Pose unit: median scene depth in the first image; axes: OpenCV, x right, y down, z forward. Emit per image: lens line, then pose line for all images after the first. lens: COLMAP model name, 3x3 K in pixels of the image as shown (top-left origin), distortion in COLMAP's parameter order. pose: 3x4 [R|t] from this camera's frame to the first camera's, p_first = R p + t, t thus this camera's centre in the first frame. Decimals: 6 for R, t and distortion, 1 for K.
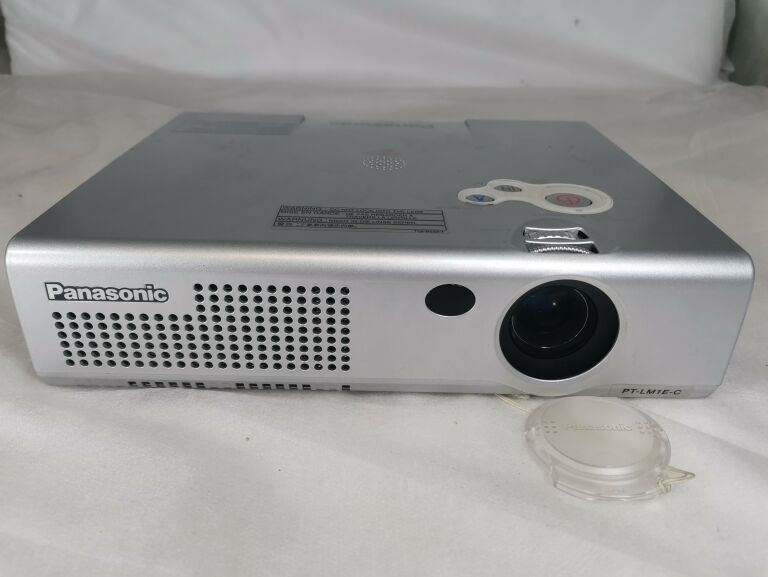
lens RADIAL K [[577.8, 0, 383.6], [0, 577.8, 286.2], [0, 0, 1]] dist [0.044888, -0.025257]
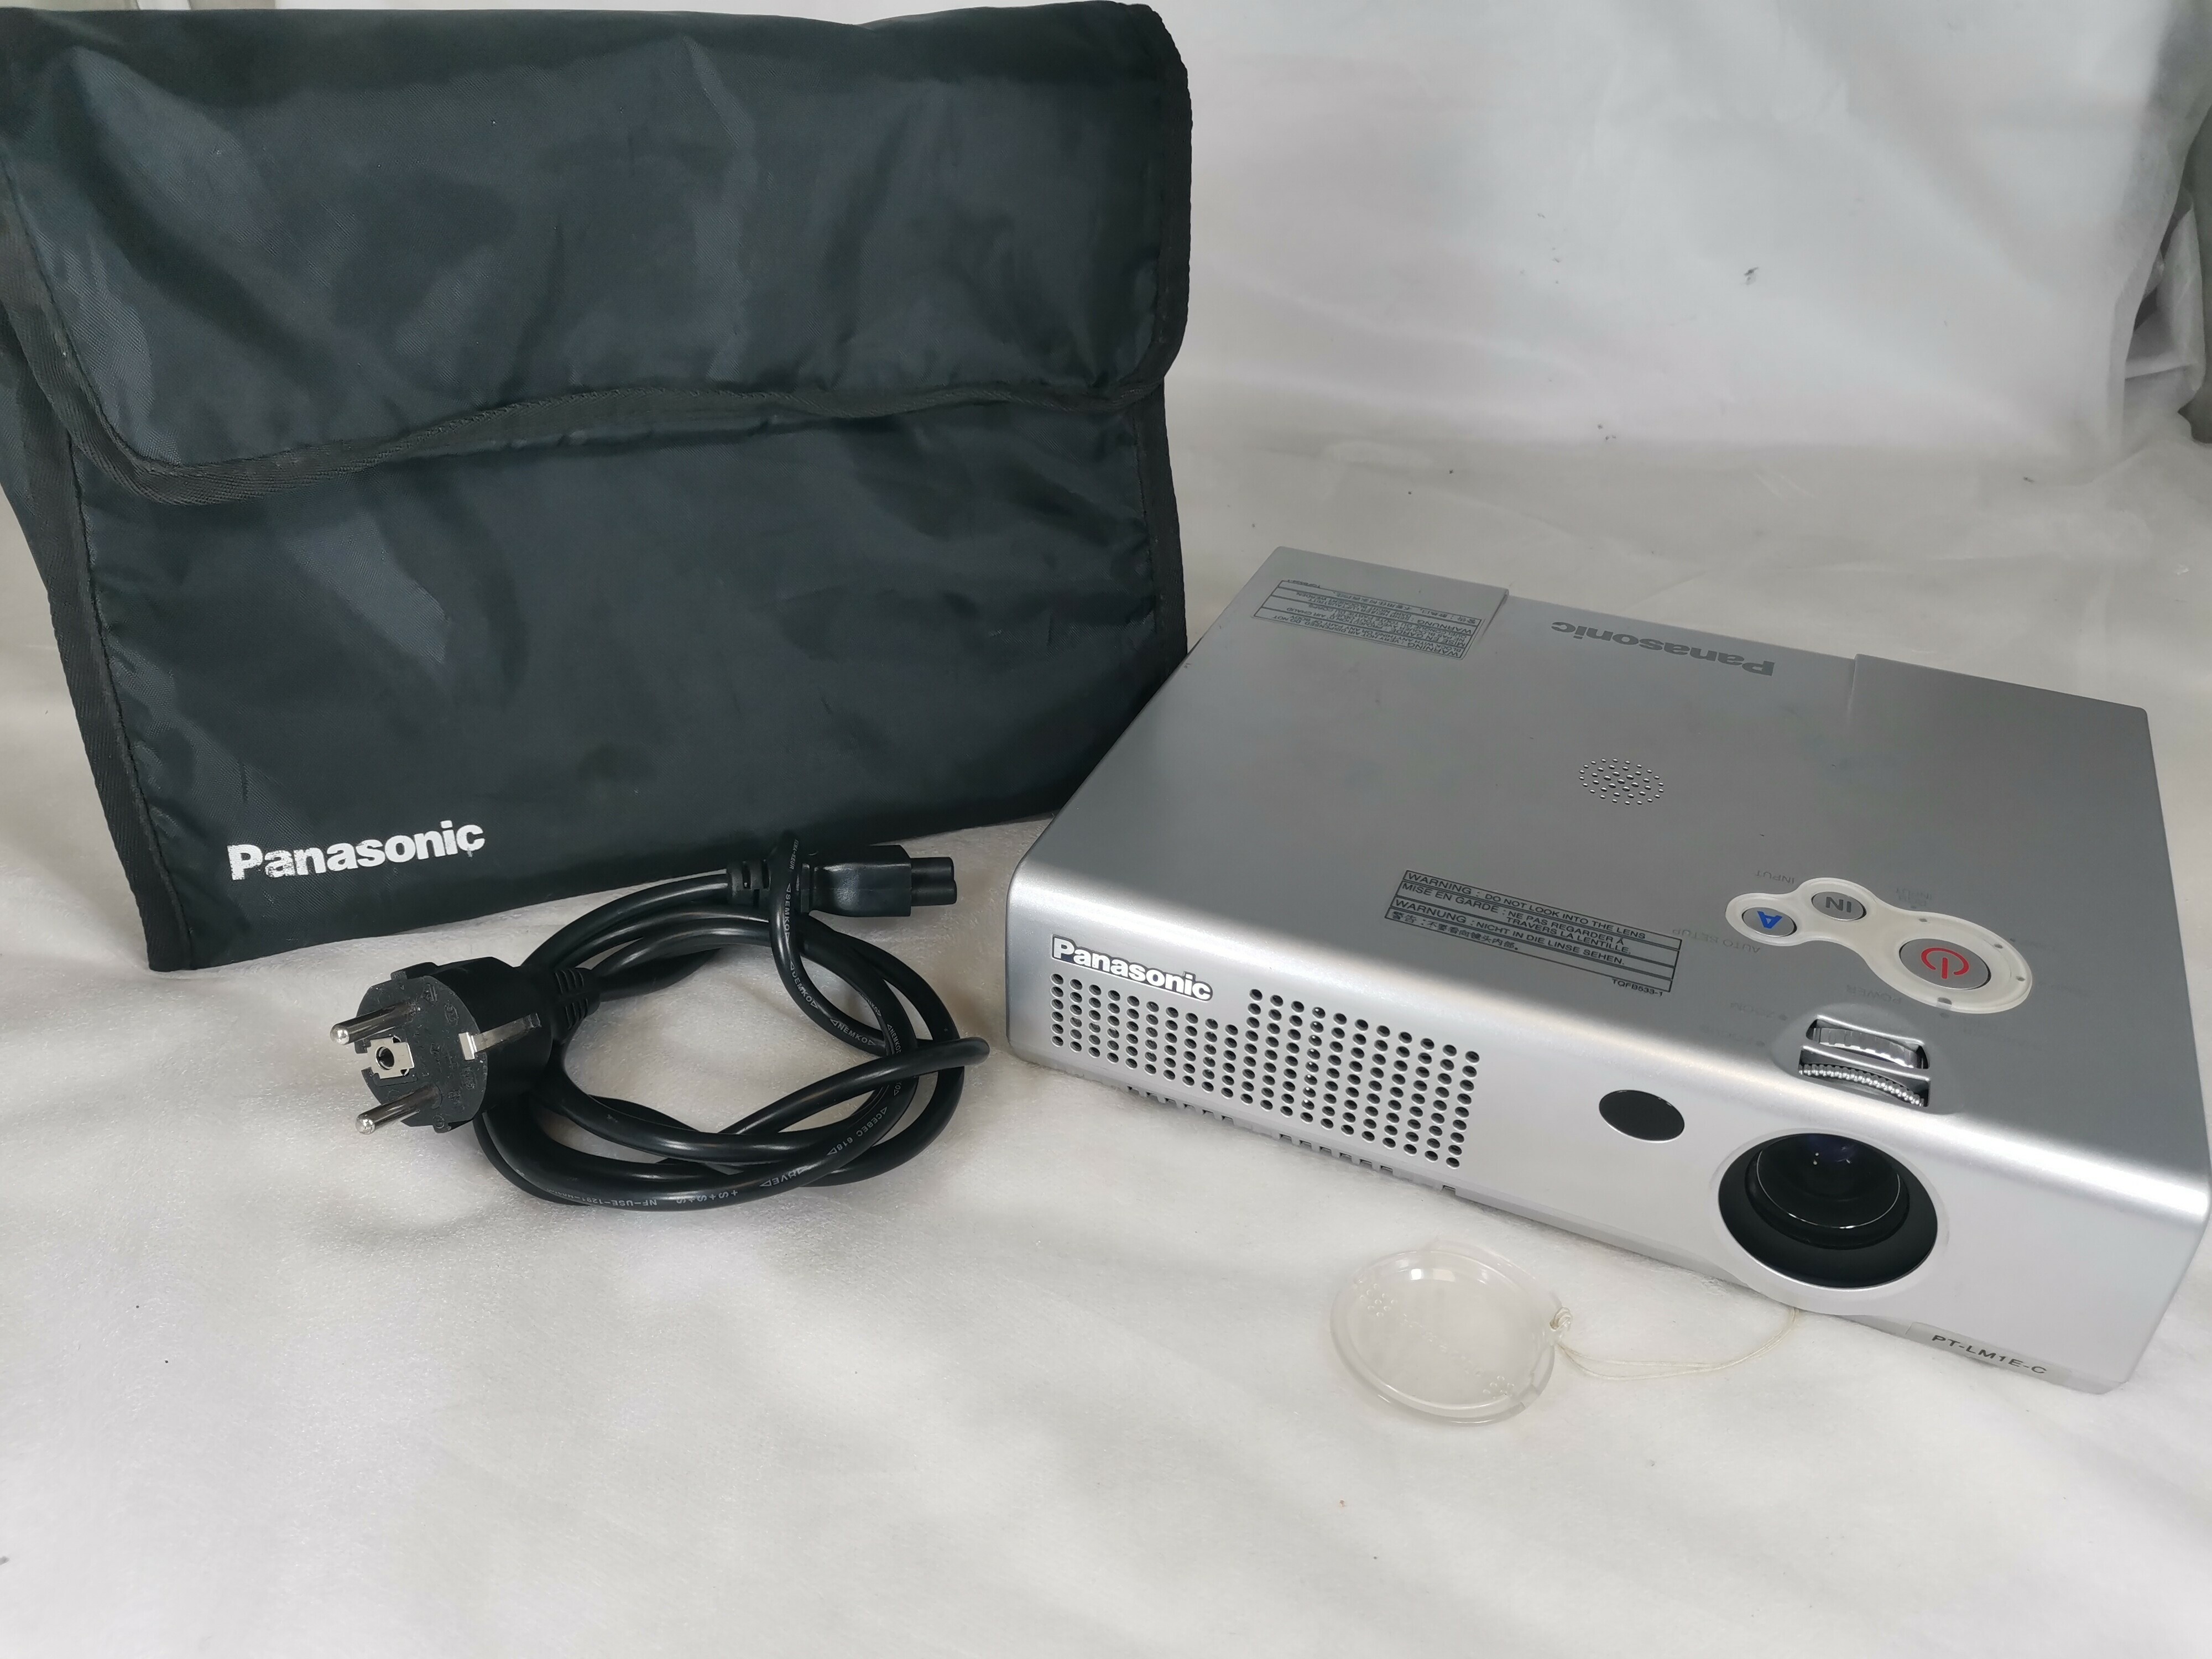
lens RADIAL K [[1664.1, 0, 1099.9], [0, 1664.1, 834.0], [0, 0, 1]] dist [0.044888, -0.025257]
pose [[0.918700, 0.214721, -0.331488, 0.105539], [-0.178000, 0.974333, 0.137805, -0.383969], [0.352570, -0.067597, 0.933341, -0.793102]]
